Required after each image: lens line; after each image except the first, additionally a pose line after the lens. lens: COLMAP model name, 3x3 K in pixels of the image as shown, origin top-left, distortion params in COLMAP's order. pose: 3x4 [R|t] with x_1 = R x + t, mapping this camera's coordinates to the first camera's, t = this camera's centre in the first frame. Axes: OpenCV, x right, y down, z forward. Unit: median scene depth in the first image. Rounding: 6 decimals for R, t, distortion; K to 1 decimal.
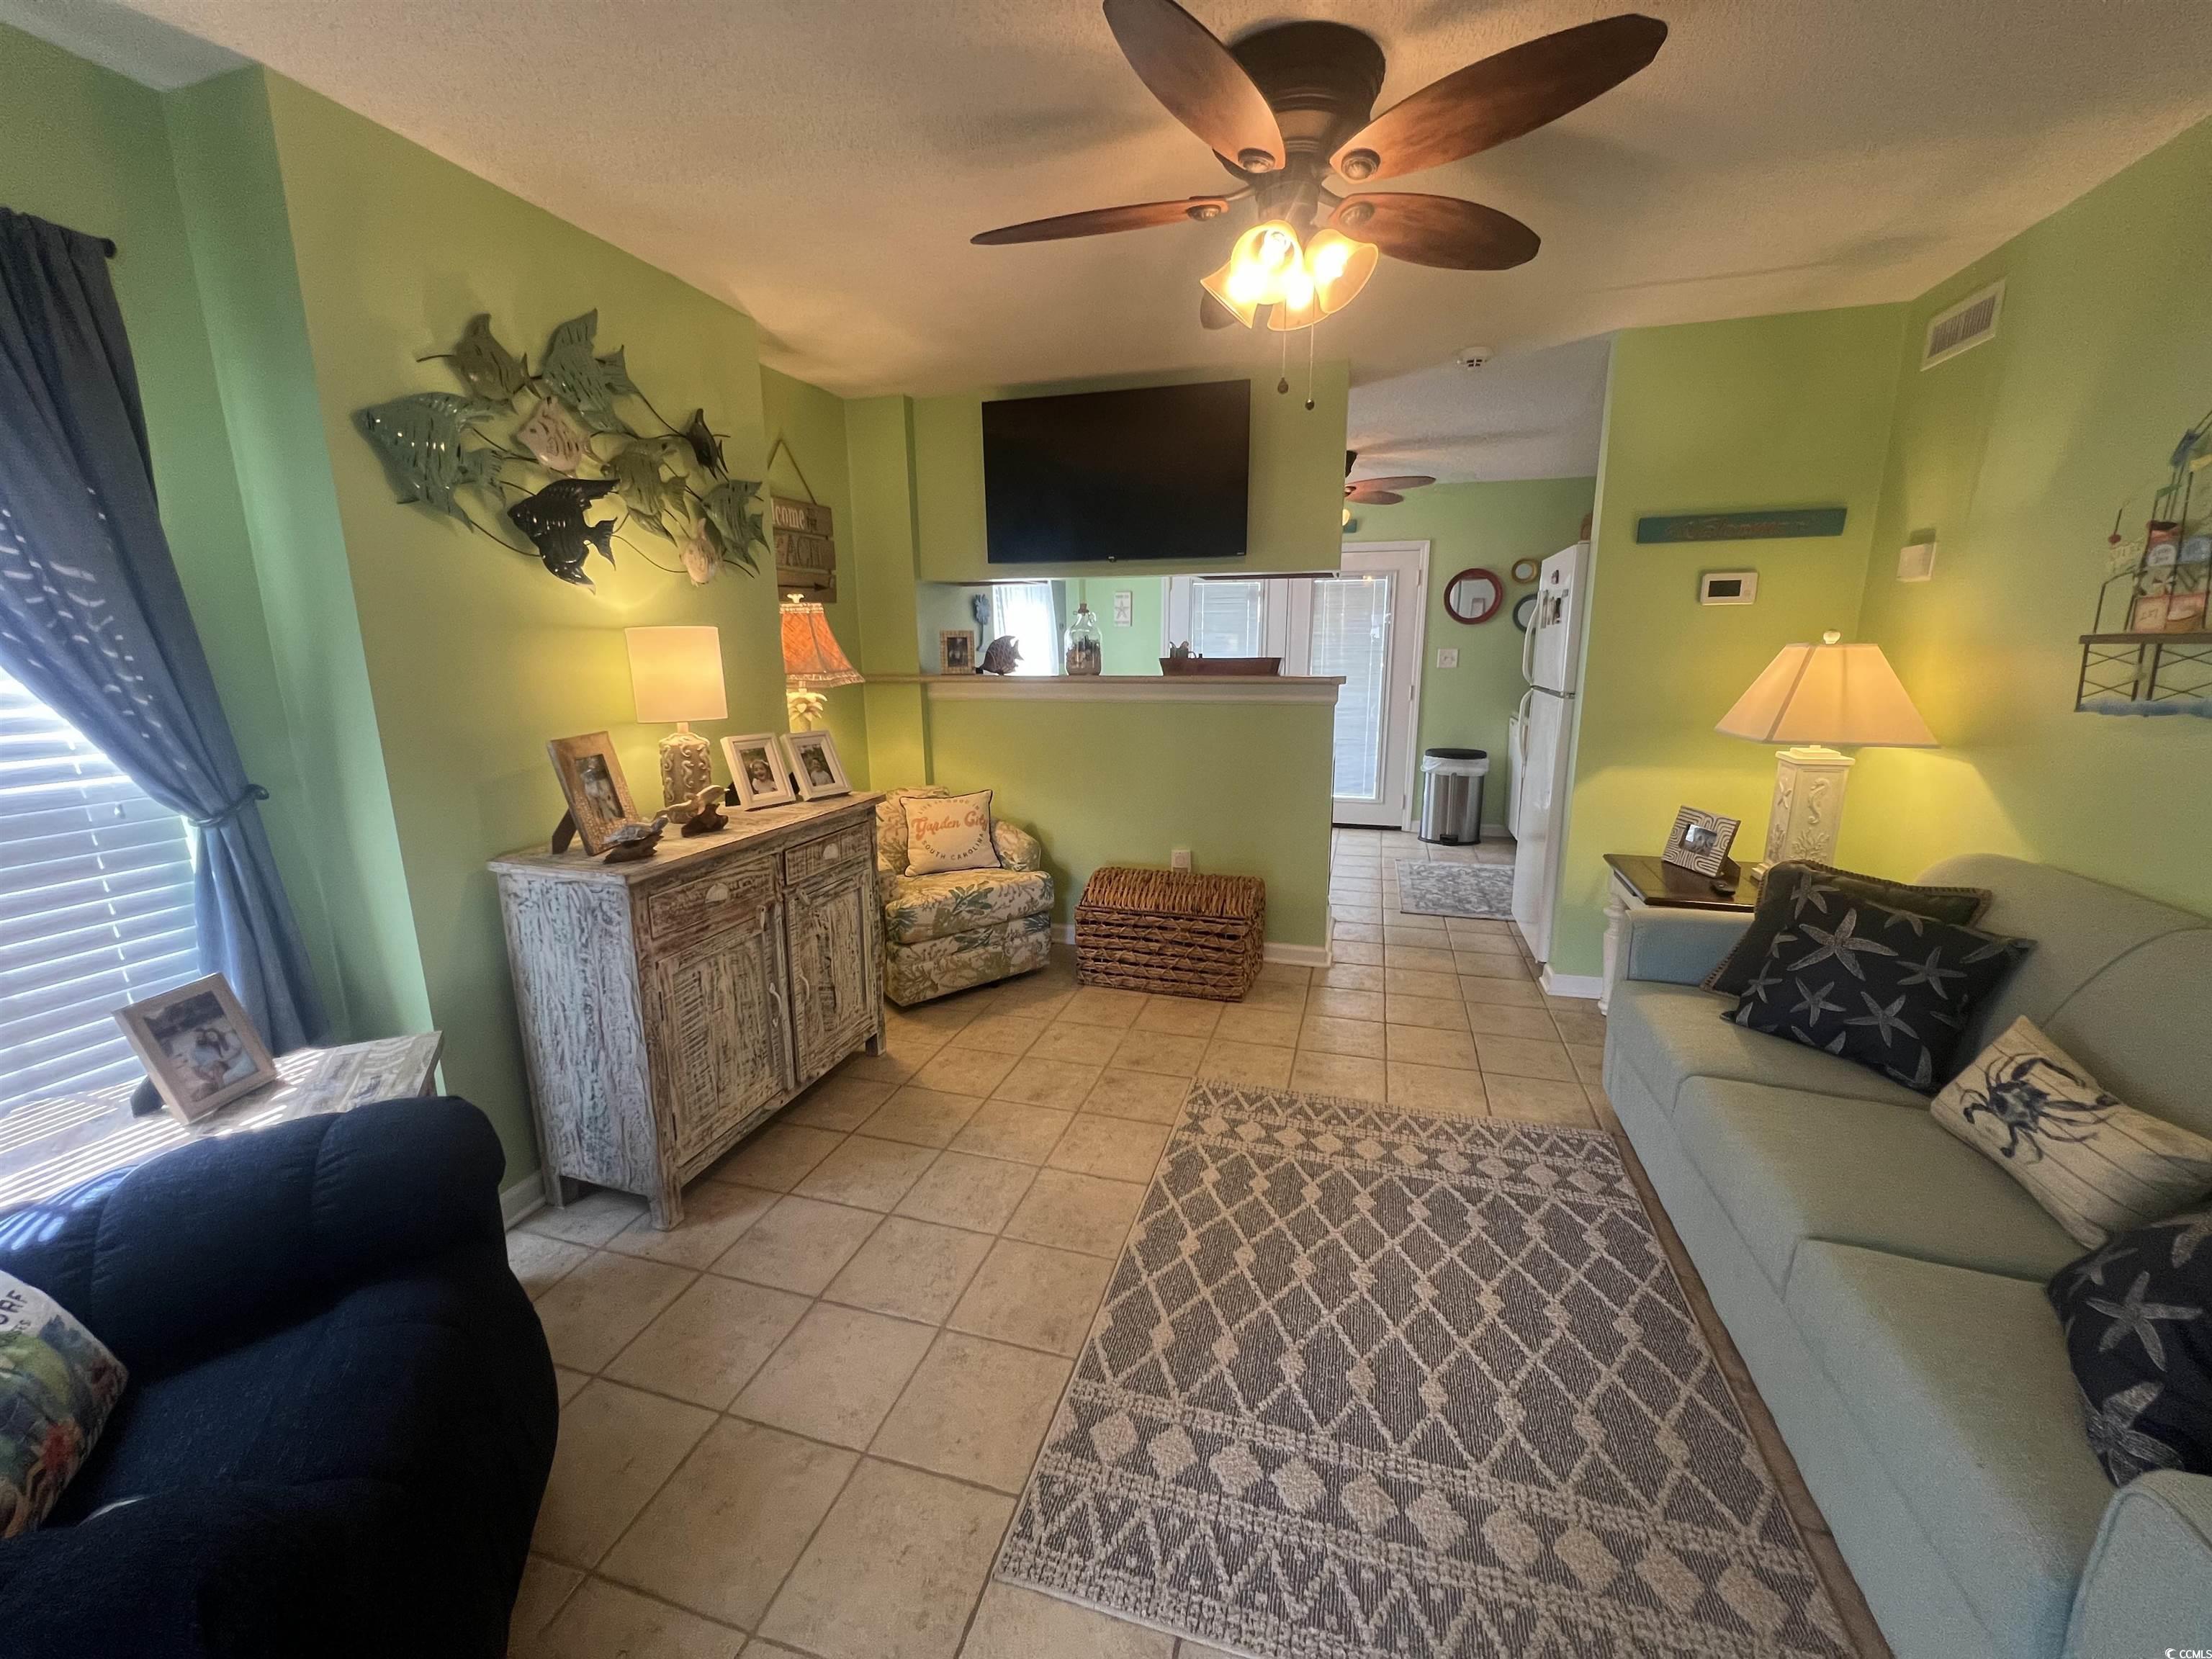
lens RADIAL K [[887.2, 0, 1105.6], [0, 887.2, 832.7], [0, 0, 1]] dist [-0.001117, 0.000038]
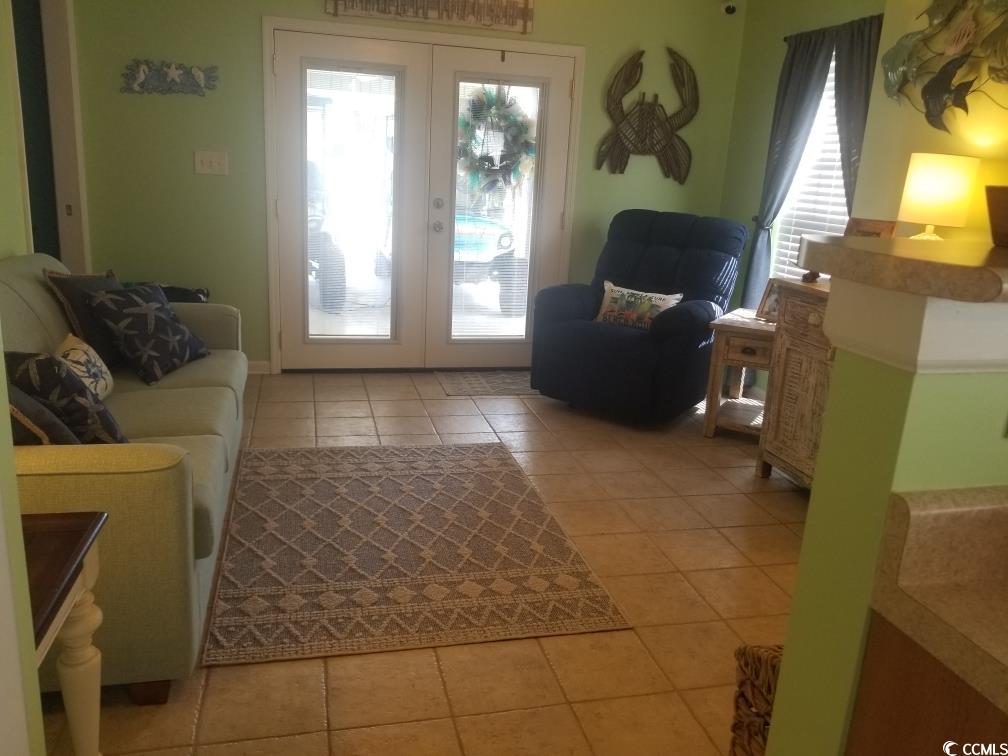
lens RADIAL K [[799.7, 0, 504.1], [0, 799.7, 376.5], [0, 0, 1]] dist [0.001775, -0.002797]
pose [[-0.861870, 0.087538, -0.499518, 0.751187], [-0.158092, 0.889528, 0.428657, -0.358045], [0.481859, 0.448416, -0.752818, 1.790636]]
